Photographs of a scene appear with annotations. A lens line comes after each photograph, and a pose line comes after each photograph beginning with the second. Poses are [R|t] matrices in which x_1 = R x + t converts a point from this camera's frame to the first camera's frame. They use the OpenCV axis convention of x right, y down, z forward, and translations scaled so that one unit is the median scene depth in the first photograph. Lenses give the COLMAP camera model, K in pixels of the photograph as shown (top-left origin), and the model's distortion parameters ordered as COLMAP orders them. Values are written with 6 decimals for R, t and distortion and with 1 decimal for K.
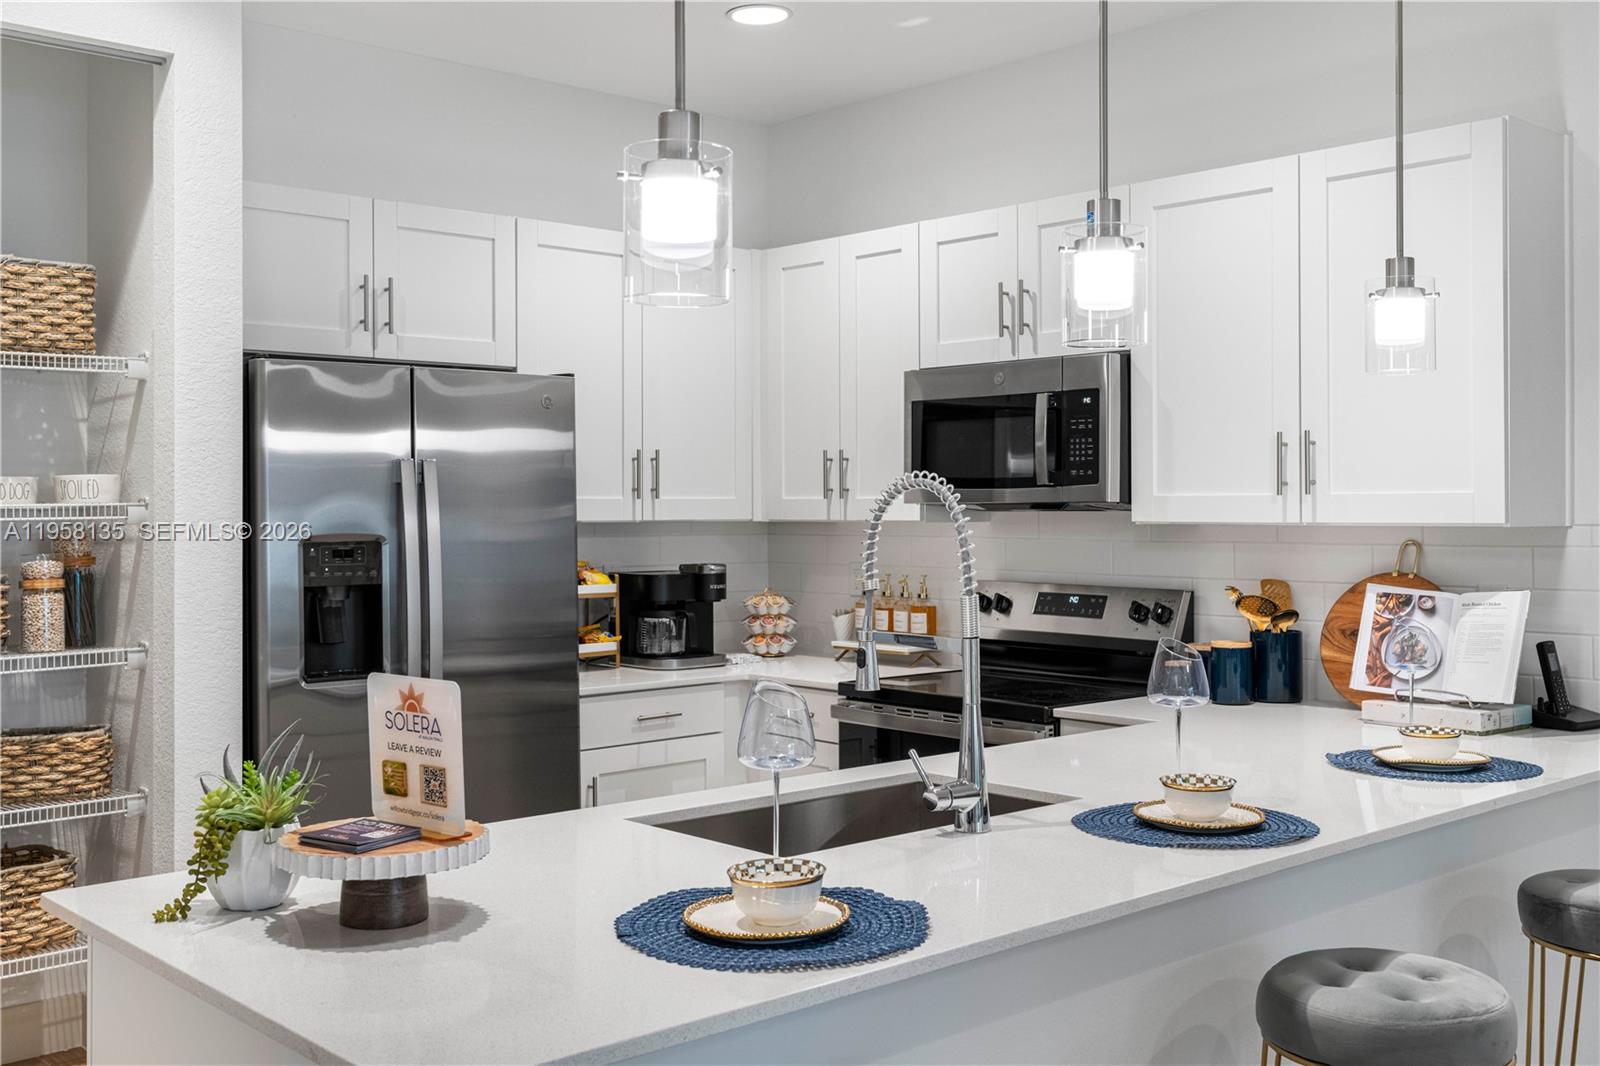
lens RADIAL K [[1656.3, 0, 780.2], [0, 1656.3, 474.7], [0, 0, 1]] dist [0.021373, 0.000000]
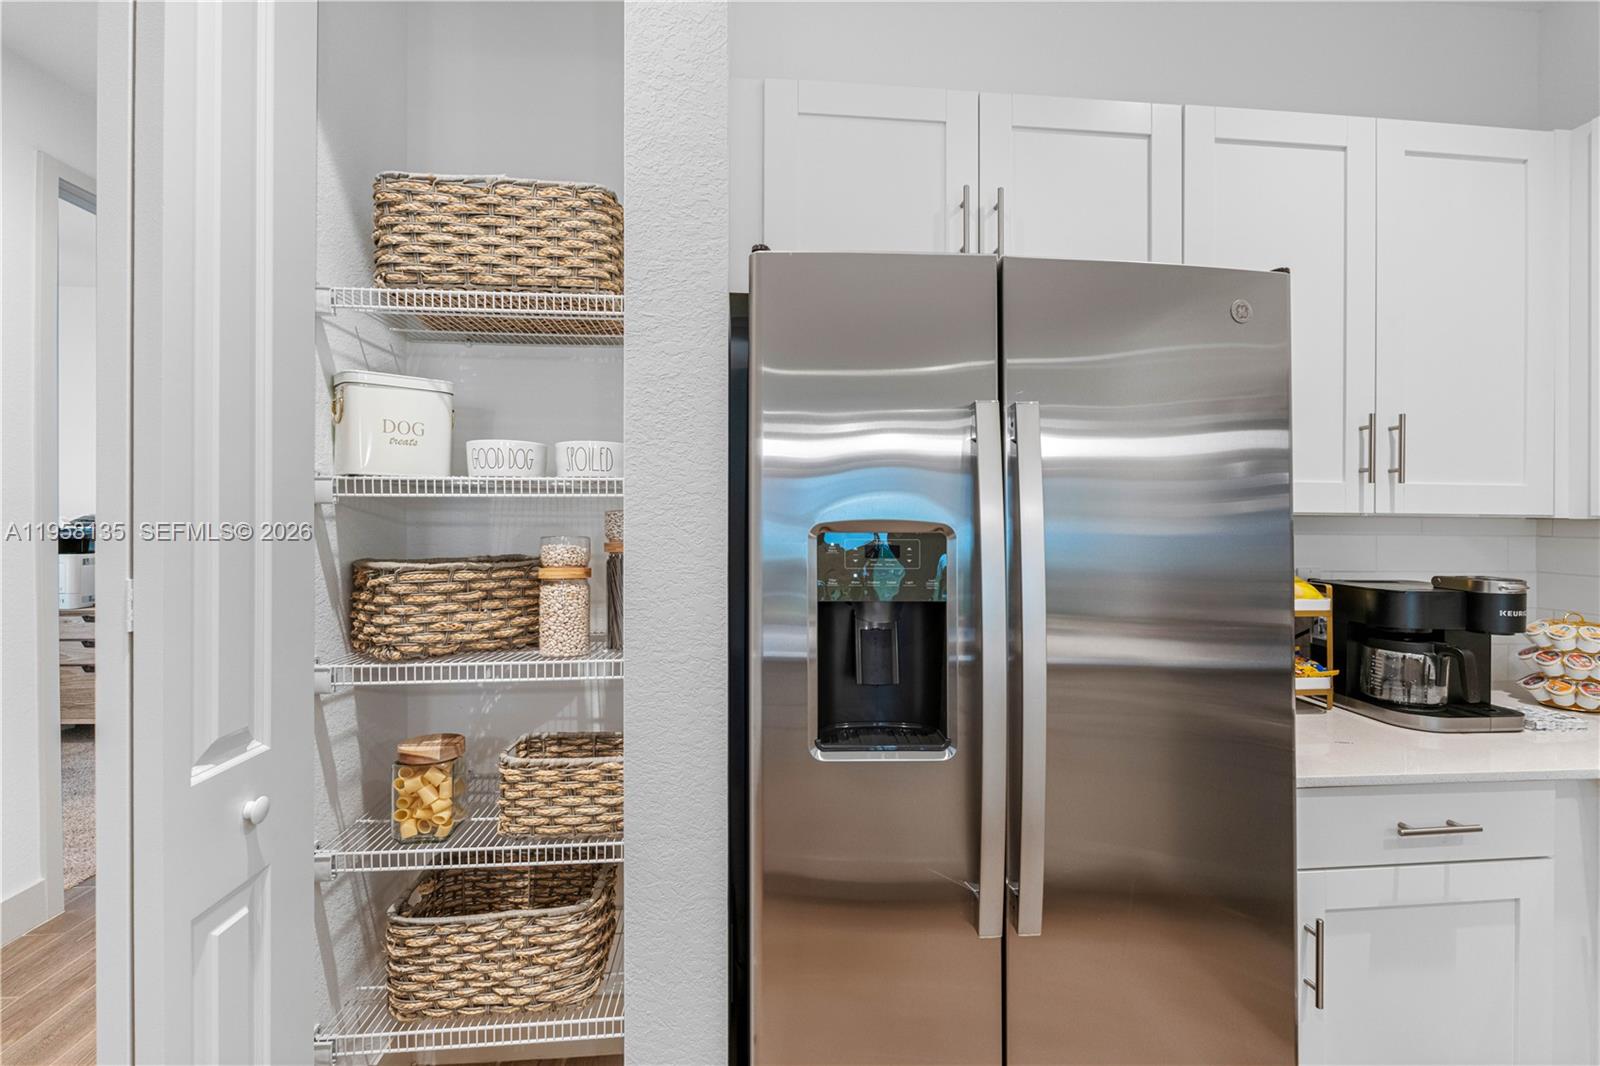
lens RADIAL K [[716.9, 0, 801.1], [0, 716.9, 511.9], [0, 0, 1]] dist [-0.005235, 0.000995]
pose [[0.803702, 0.010255, -0.594943, -0.118628], [-0.000122, 0.999854, 0.017071, 0.025987], [0.595031, -0.013648, 0.803587, 0.722092]]
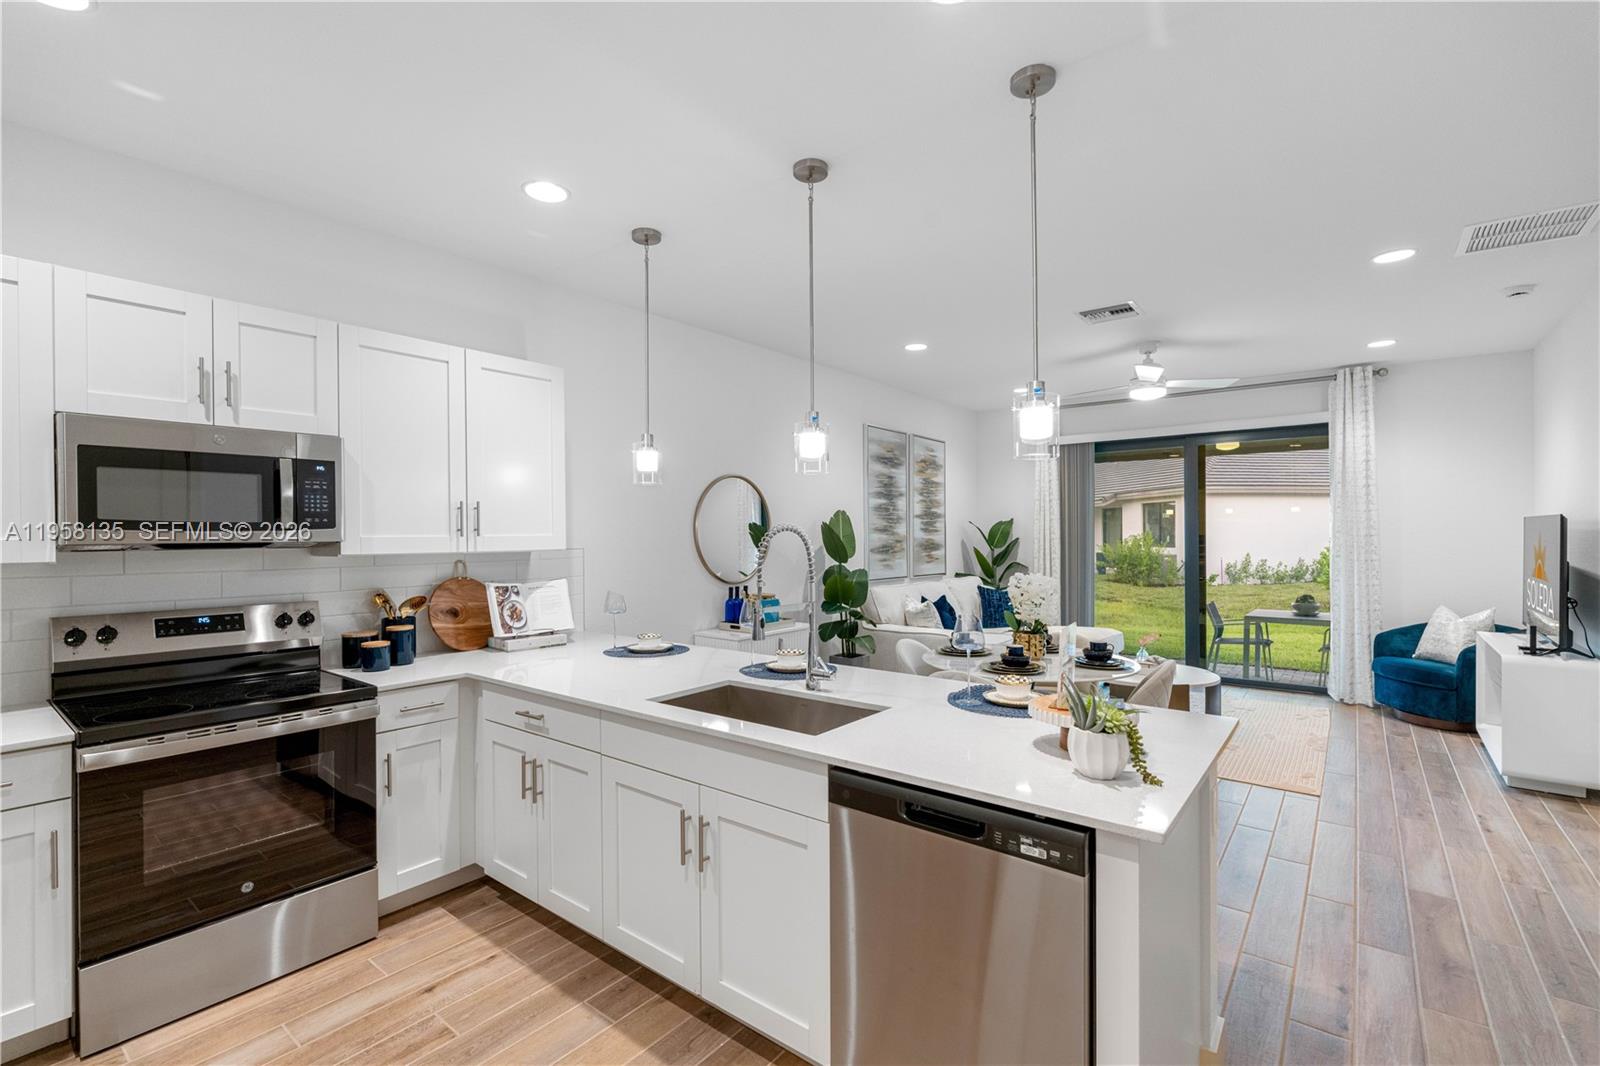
lens RADIAL K [[716.9, 0, 804.2], [0, 716.9, 538.1], [0, 0, 1]] dist [-0.005235, 0.000995]
pose [[-0.171985, 0.000939, 0.985099, -0.485810], [-0.008612, 0.999960, -0.002457, 0.011900], [-0.985062, -0.008907, -0.171970, 0.720426]]
